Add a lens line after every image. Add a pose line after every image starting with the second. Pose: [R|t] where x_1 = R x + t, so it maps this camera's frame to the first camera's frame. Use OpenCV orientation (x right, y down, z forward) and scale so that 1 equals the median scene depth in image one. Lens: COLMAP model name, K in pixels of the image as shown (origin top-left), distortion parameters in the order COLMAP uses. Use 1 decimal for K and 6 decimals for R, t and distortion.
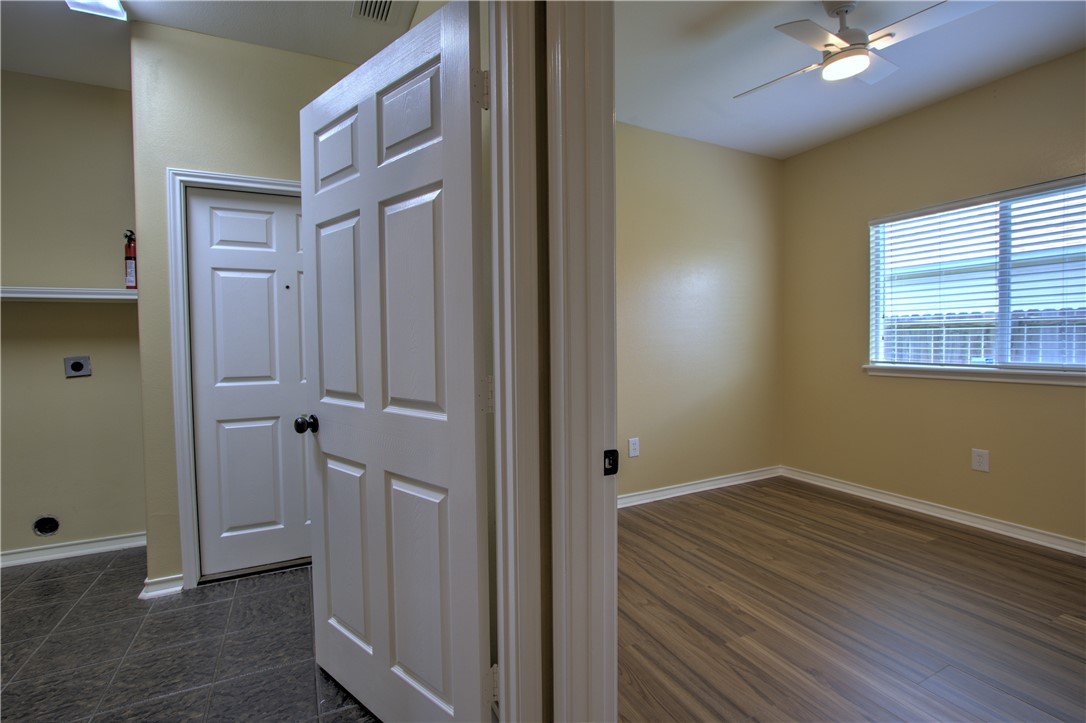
lens RADIAL K [[498.4, 0, 537.1], [0, 498.4, 360.7], [0, 0, 1]] dist [-0.018034, 0.002978]
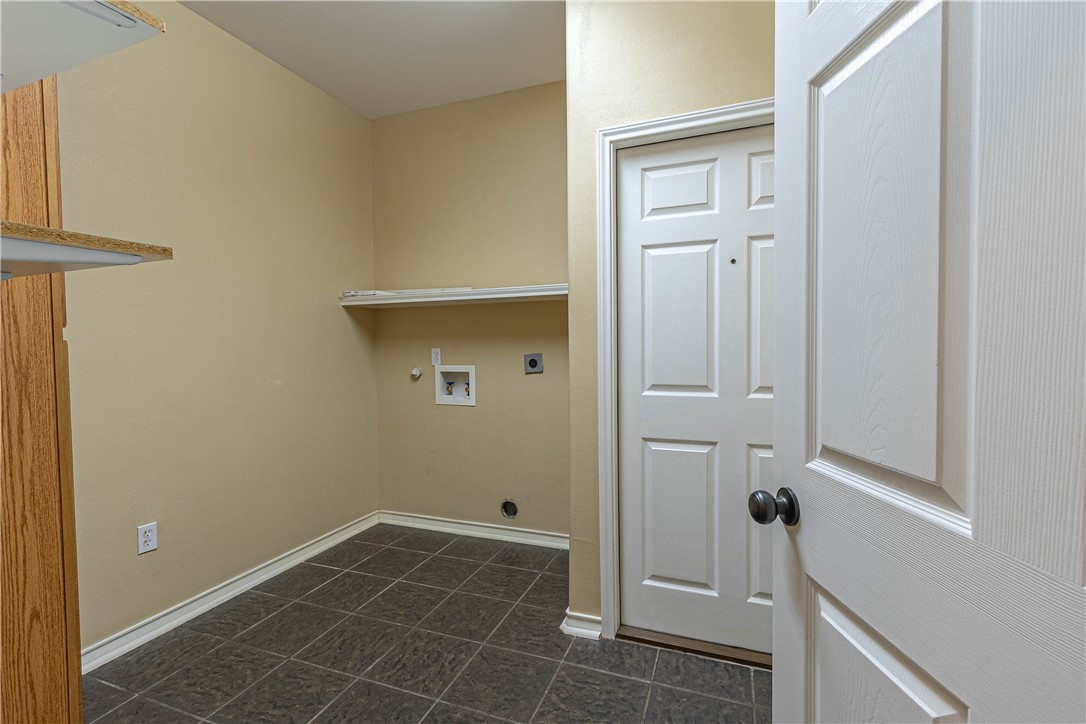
lens RADIAL K [[501.0, 0, 541.9], [0, 501.0, 358.7], [0, 0, 1]] dist [-0.016260, 0.002121]
pose [[0.686874, 0.024833, -0.726352, -0.175952], [-0.022955, 0.999659, 0.012470, -0.012447], [0.726414, 0.008108, 0.687210, 0.324552]]
